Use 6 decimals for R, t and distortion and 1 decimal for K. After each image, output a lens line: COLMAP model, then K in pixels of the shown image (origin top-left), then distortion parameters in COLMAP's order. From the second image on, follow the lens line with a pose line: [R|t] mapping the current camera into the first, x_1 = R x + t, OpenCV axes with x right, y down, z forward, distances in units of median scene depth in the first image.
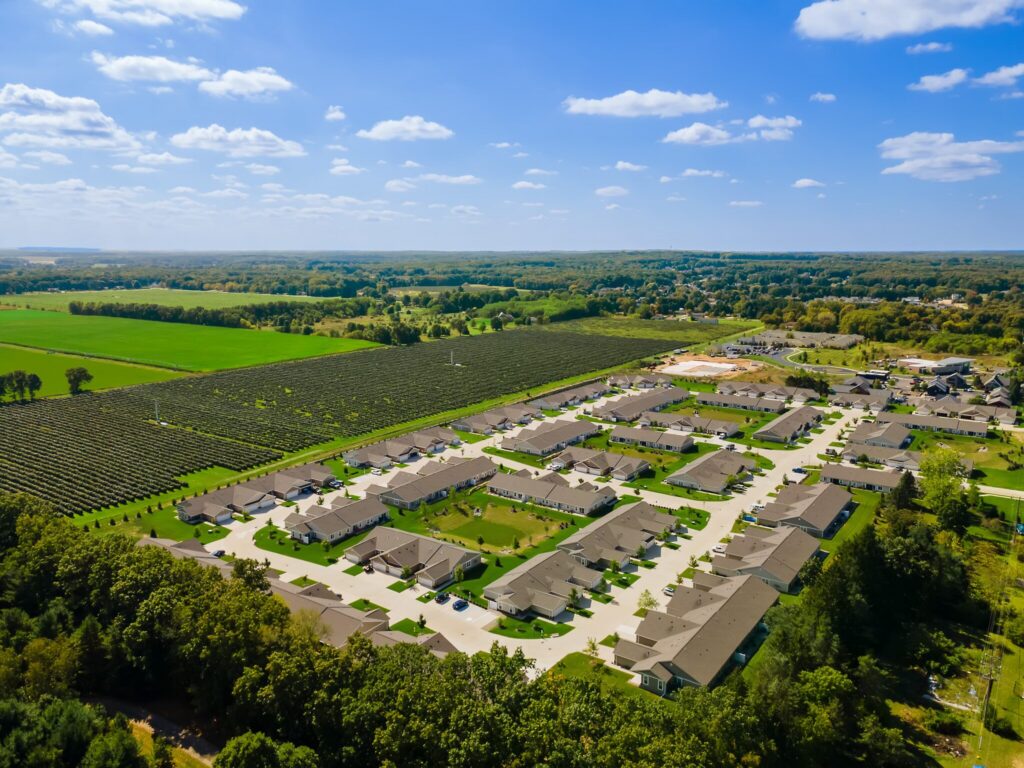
lens RADIAL K [[752.8, 0, 509.3], [0, 752.8, 387.4], [0, 0, 1]] dist [0.058178, -0.006314]
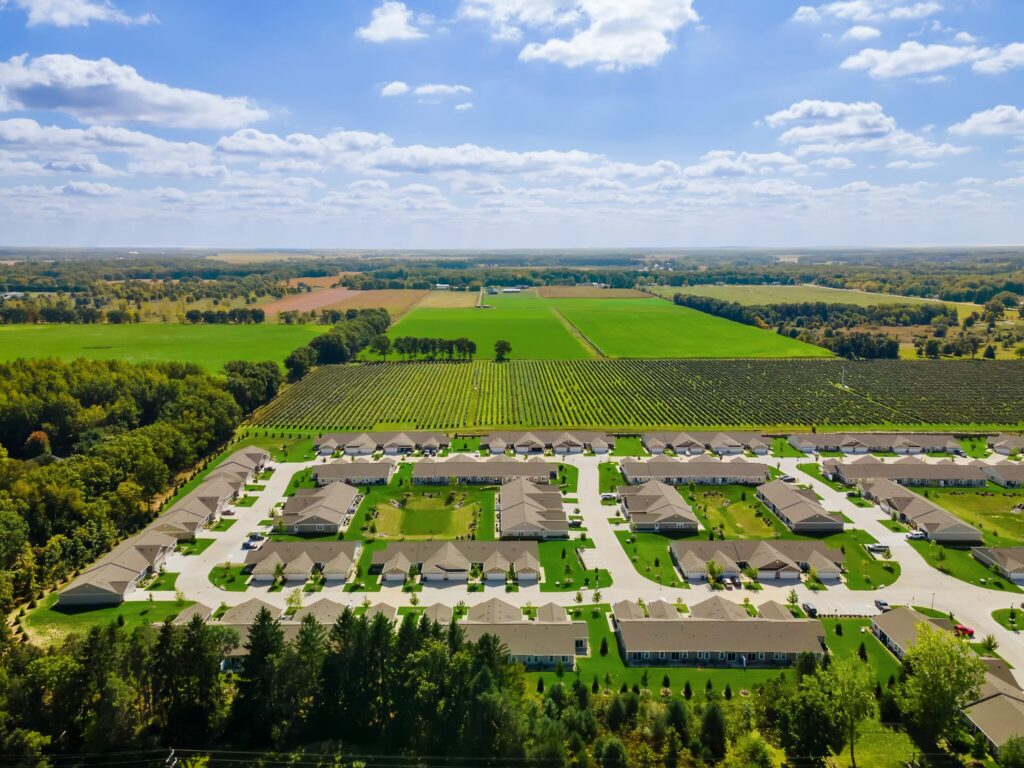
lens RADIAL K [[752.8, 0, 510.3], [0, 752.8, 382.2], [0, 0, 1]] dist [0.058178, -0.006314]
pose [[0.576994, 0.143724, -0.804004, 0.230379], [-0.146386, 0.986653, 0.071320, -0.023838], [0.803523, 0.076544, 0.590332, 0.126229]]
